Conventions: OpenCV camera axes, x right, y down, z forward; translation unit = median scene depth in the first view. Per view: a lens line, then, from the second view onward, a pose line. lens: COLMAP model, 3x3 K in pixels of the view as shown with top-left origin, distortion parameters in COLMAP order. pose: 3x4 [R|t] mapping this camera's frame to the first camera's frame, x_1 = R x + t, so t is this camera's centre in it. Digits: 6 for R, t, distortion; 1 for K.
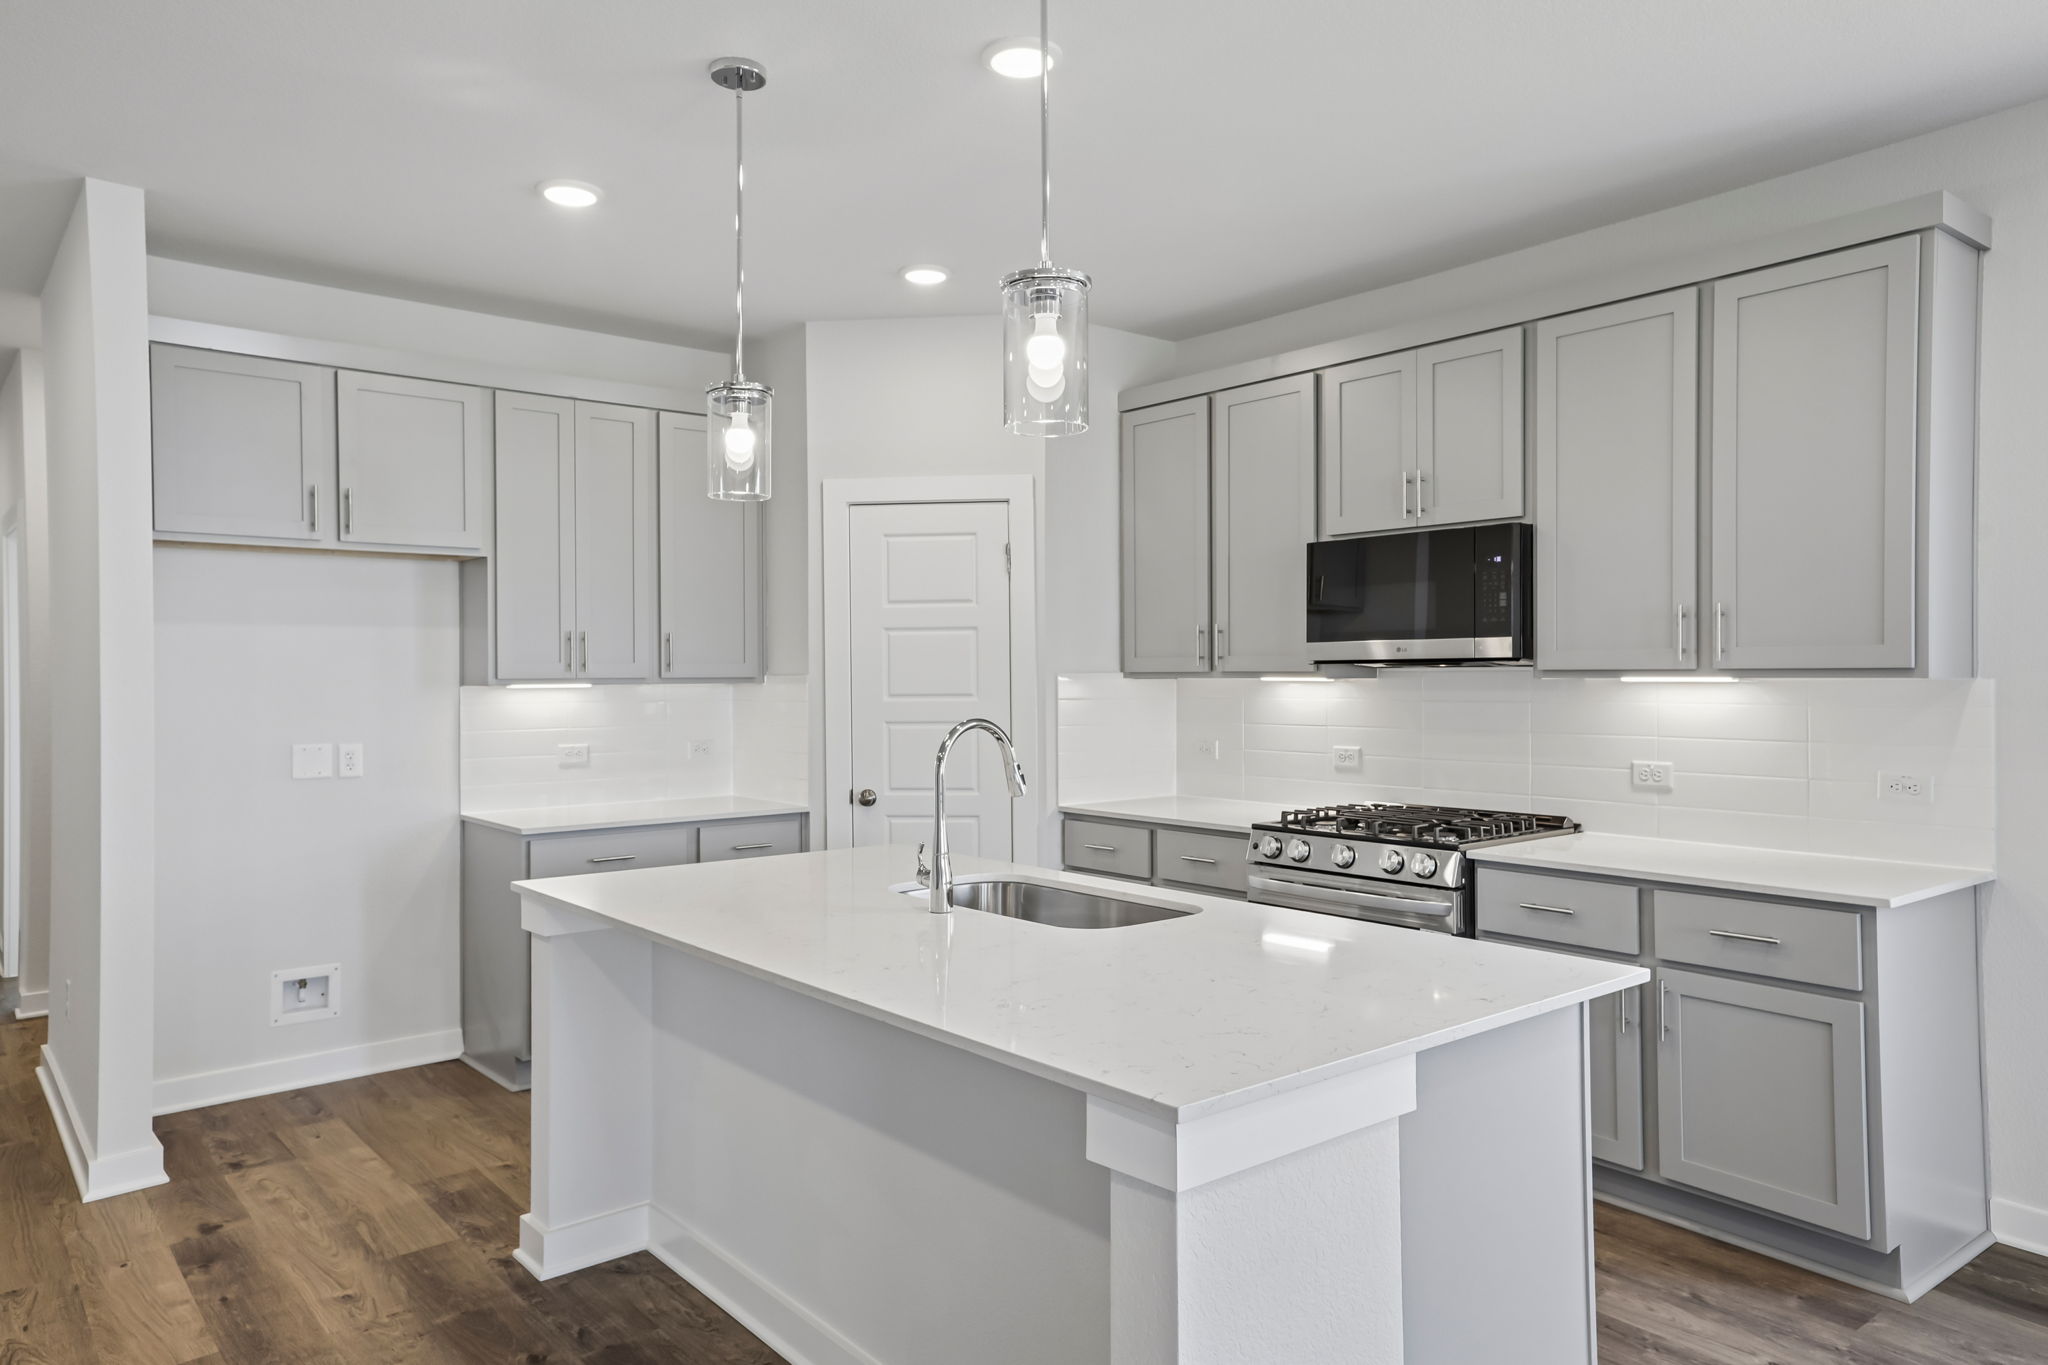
lens RADIAL K [[1322.5, 0, 1024.0], [0, 1322.5, 682.5], [0, 0, 1]] dist [-0.039120, 0.096670]
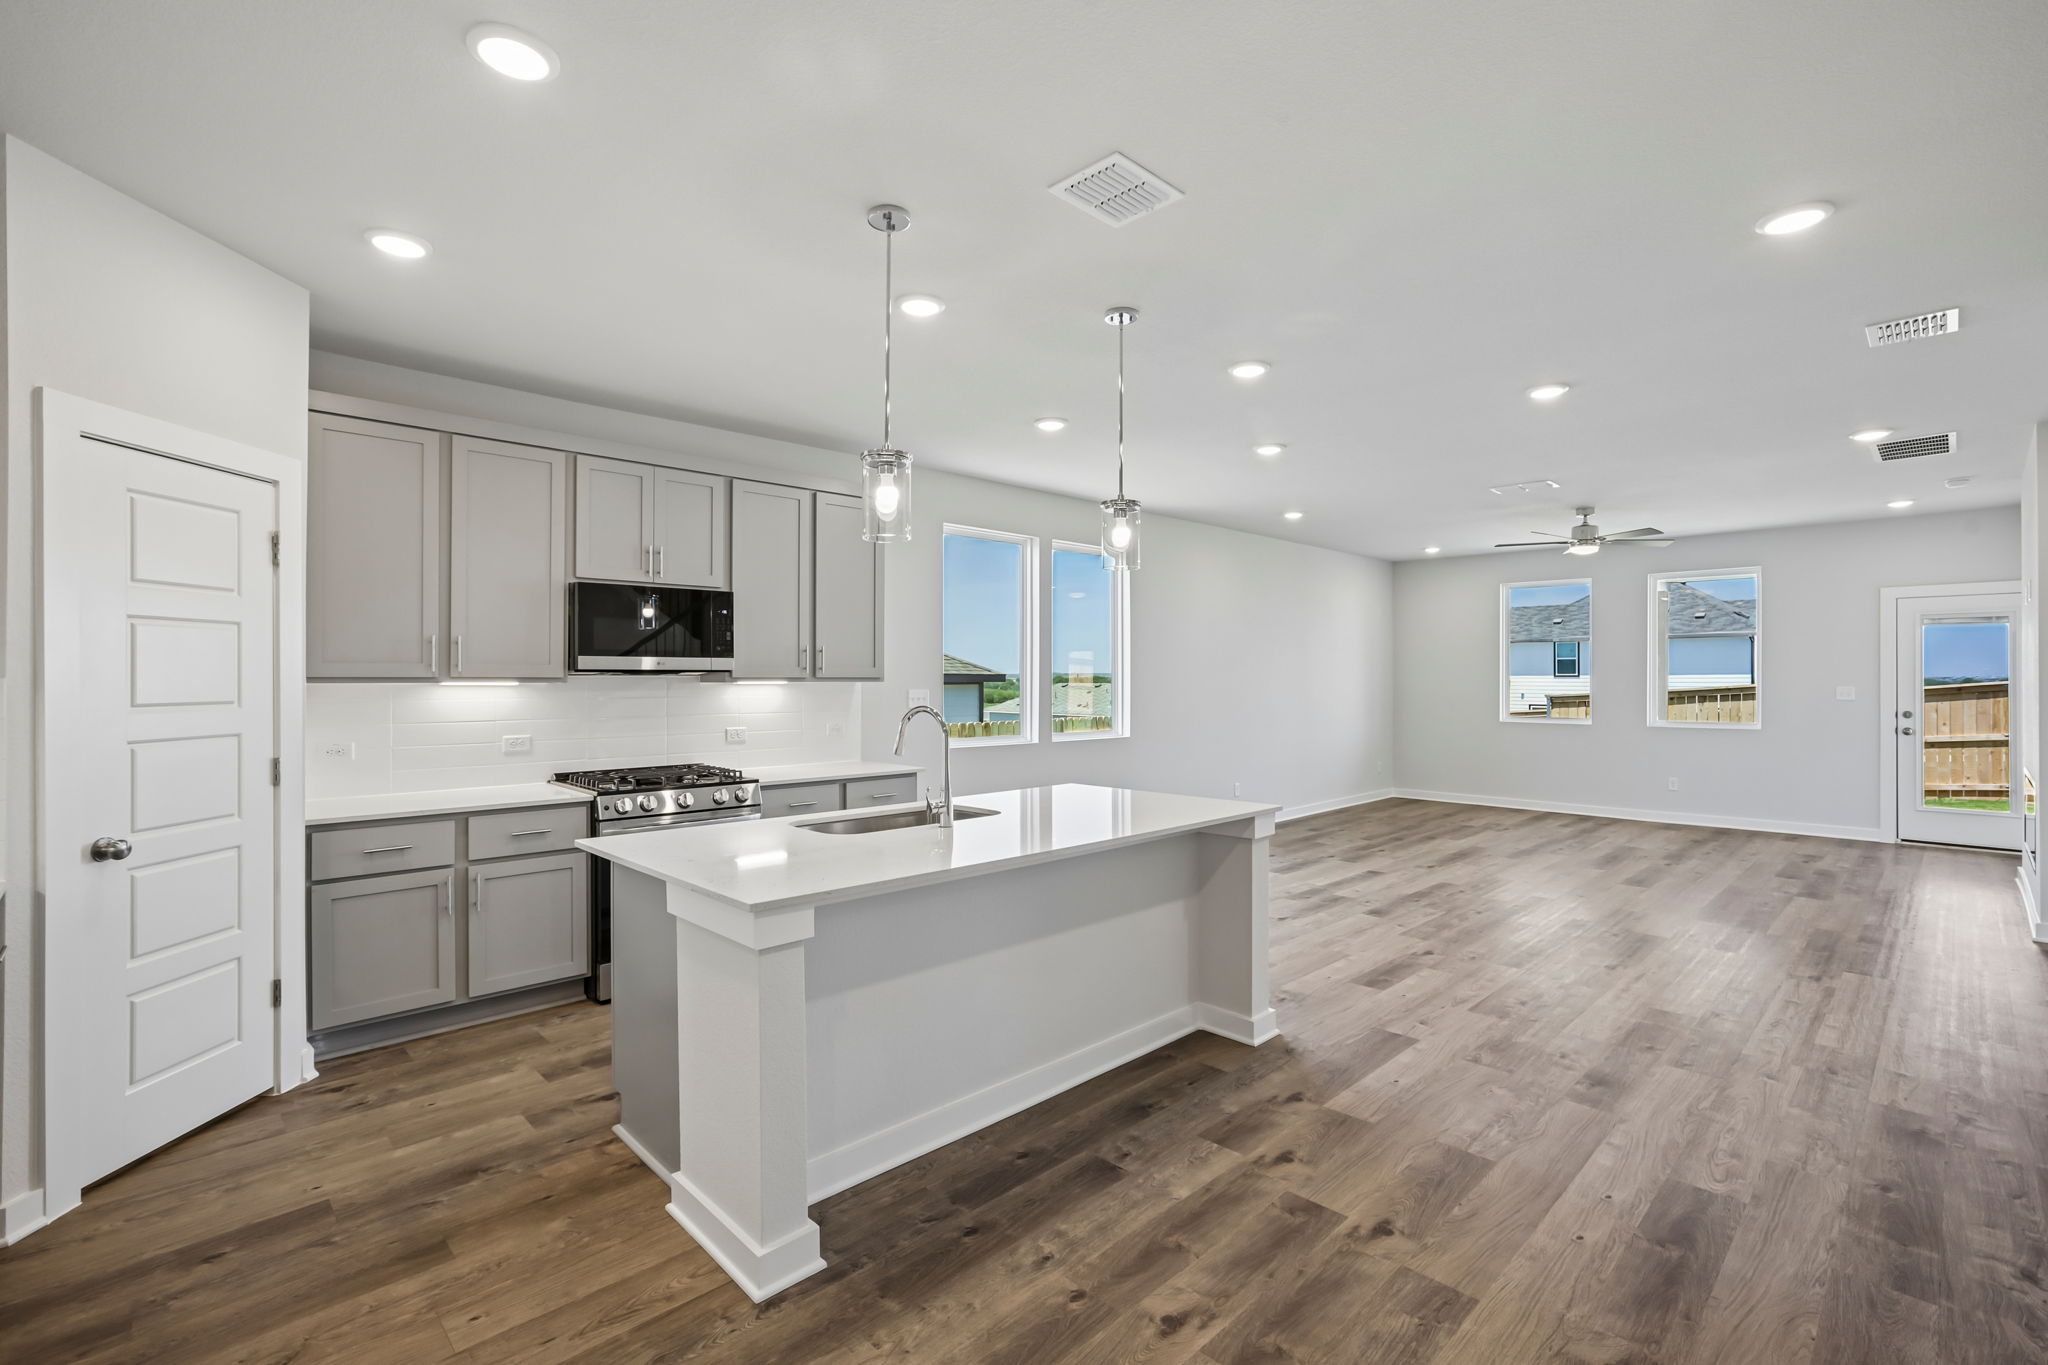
lens RADIAL K [[928.9, 0, 1037.3], [0, 928.9, 675.0], [0, 0, 1]] dist [-0.041217, 0.022632]
pose [[-0.085148, 0.009807, 0.996320, -0.716318], [0.007594, 0.999929, -0.009193, 0.000996], [-0.996339, 0.006784, -0.085217, 0.586036]]
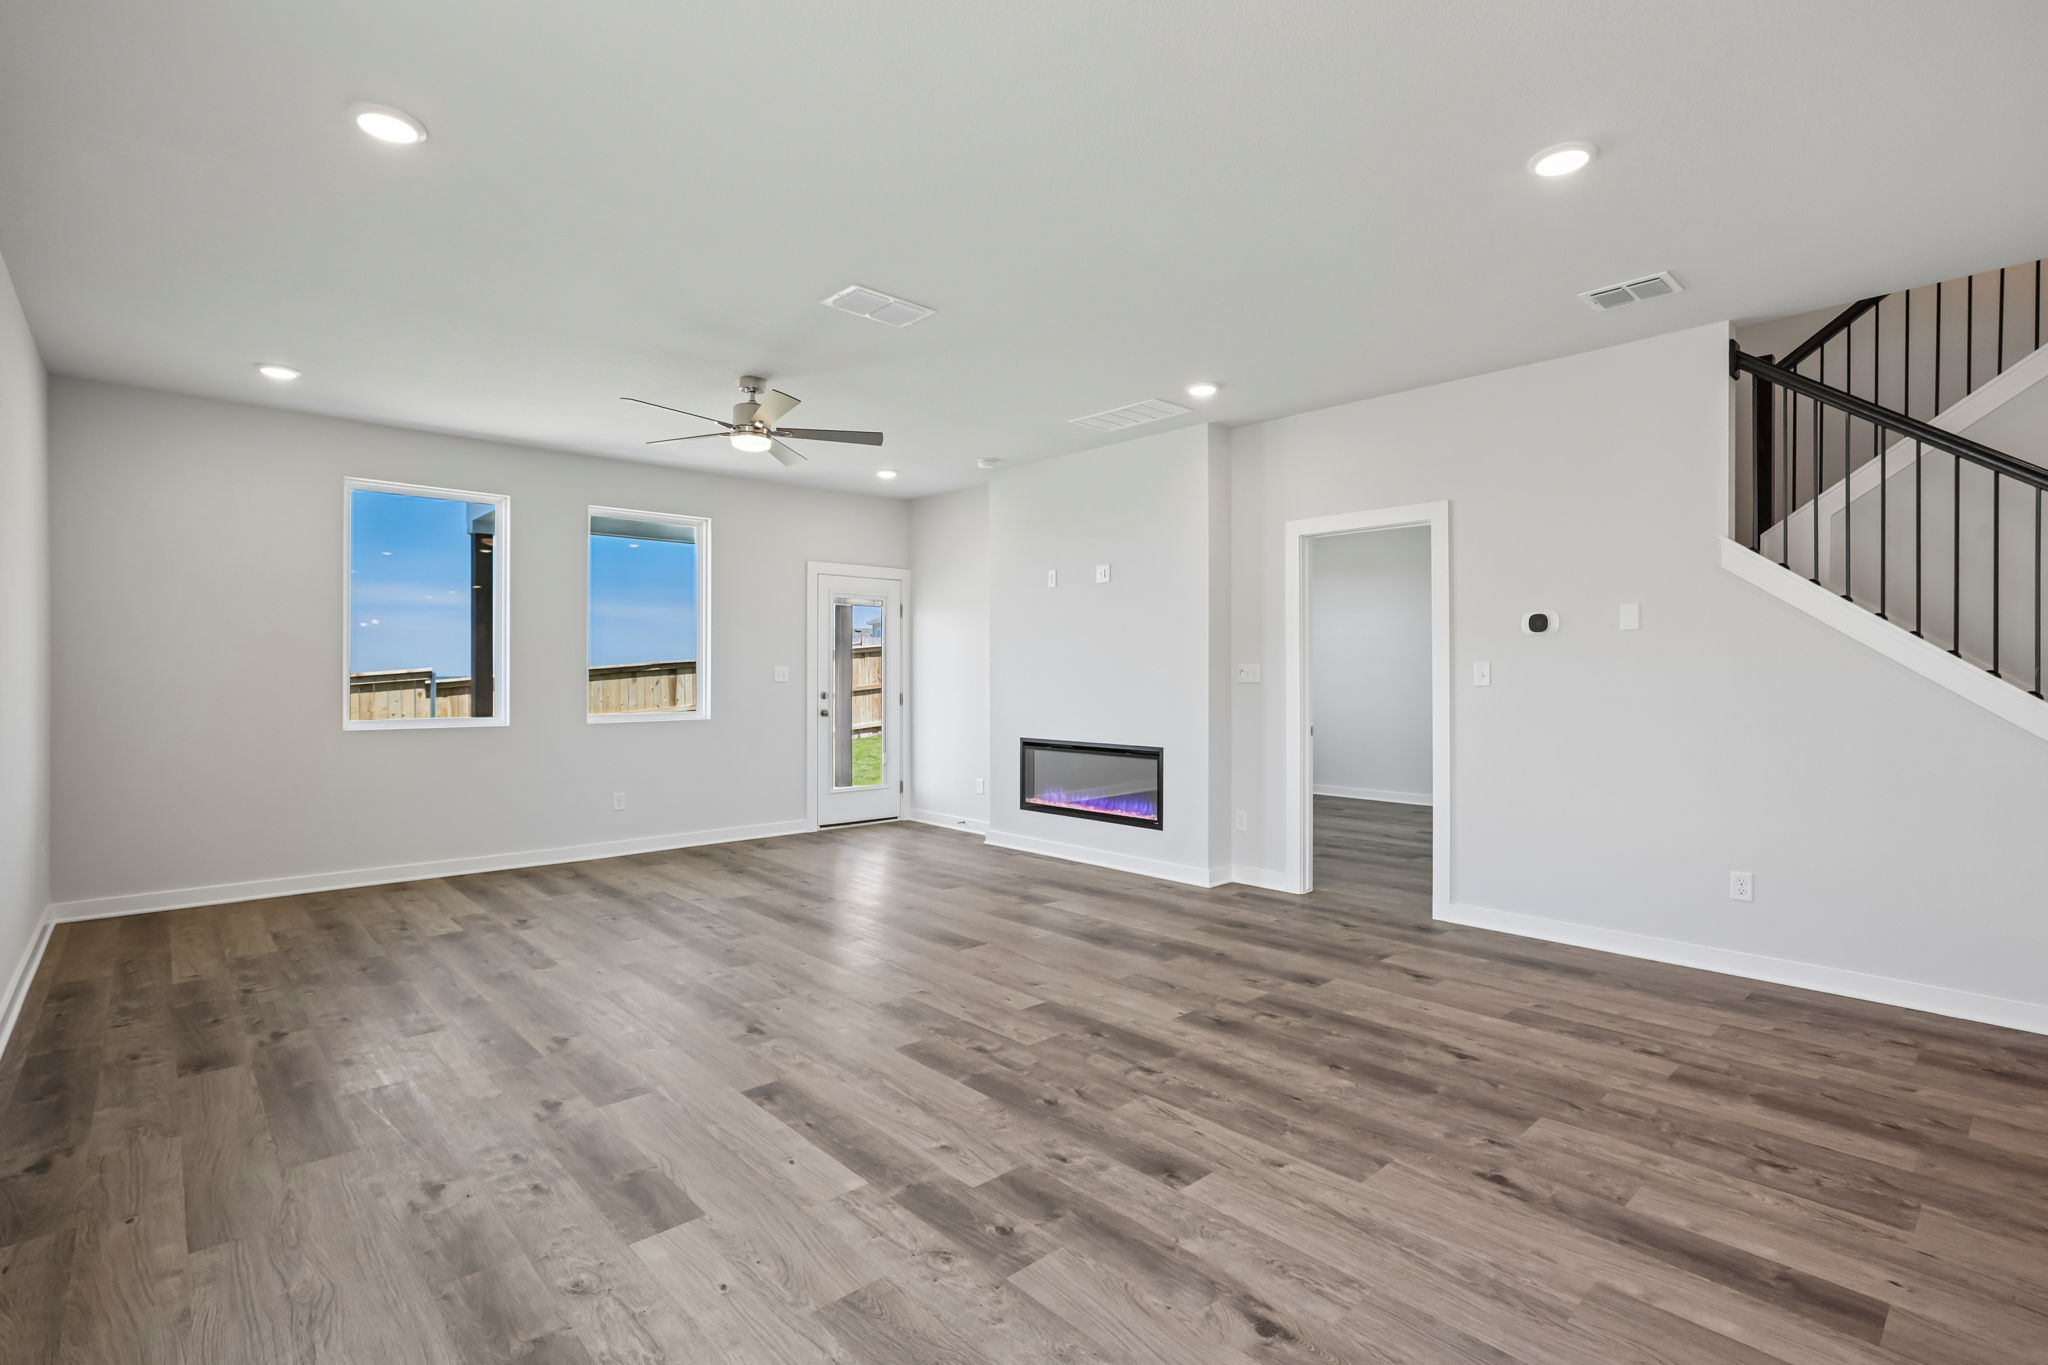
lens RADIAL K [[968.8, 0, 1023.1], [0, 968.8, 676.6], [0, 0, 1]] dist [-0.044595, 0.025113]
pose [[-0.998951, 0.005354, -0.045486, 0.528920], [0.004996, 0.999956, 0.007983, 0.024888], [0.045527, 0.007748, -0.998933, 0.570669]]
